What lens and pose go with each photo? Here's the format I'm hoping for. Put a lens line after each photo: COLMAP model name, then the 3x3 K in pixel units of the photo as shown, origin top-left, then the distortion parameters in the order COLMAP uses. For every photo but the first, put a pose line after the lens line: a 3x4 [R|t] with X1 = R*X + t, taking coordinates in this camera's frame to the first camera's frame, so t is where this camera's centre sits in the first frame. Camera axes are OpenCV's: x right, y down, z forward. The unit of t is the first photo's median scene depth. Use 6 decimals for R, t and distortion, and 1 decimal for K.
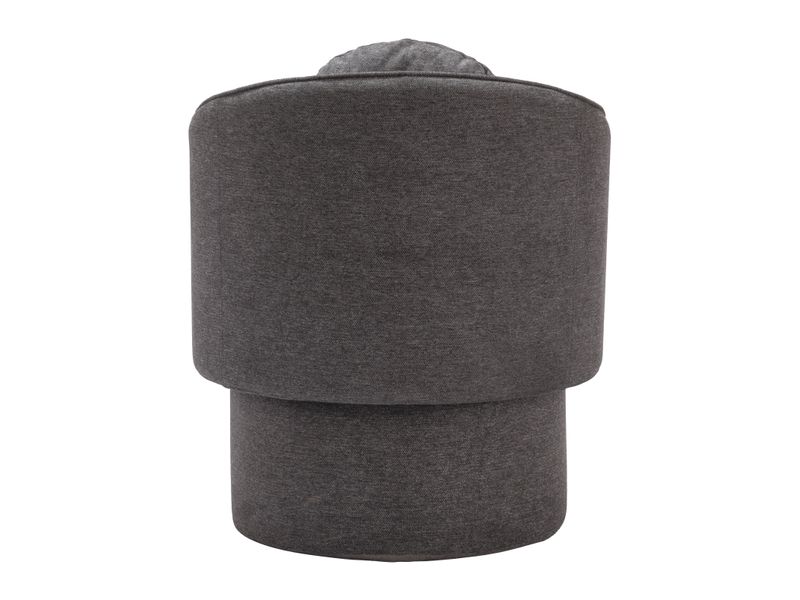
lens RADIAL K [[1637.3, 0, 400.4], [0, 1637.3, 299.6], [0, 0, 1]] dist [0.153497, 0.000000]
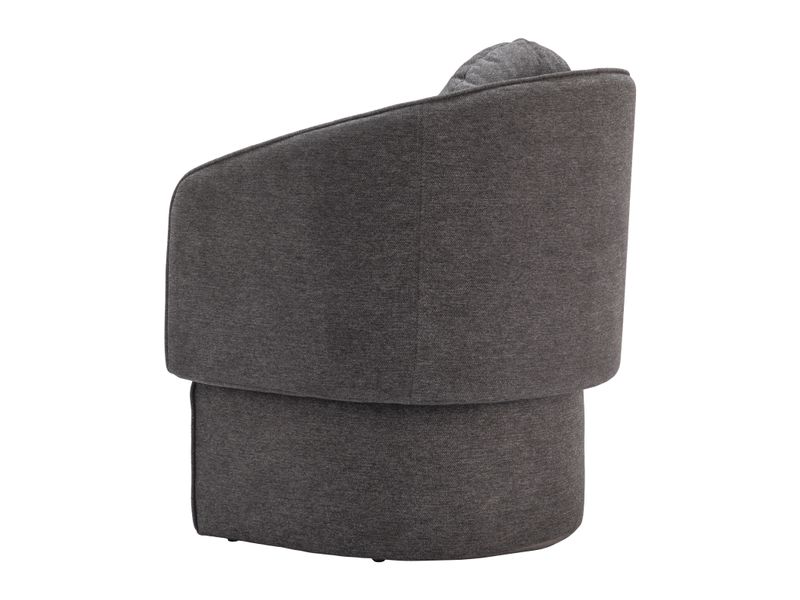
lens RADIAL K [[1637.3, 0, 400.4], [0, 1637.3, 301.8], [0, 0, 1]] dist [0.153497, 0.000000]
pose [[0.798589, -0.118951, 0.590005, -0.711976], [0.121710, 0.991940, 0.035247, -0.042916], [-0.589442, 0.043662, 0.806630, 0.231355]]
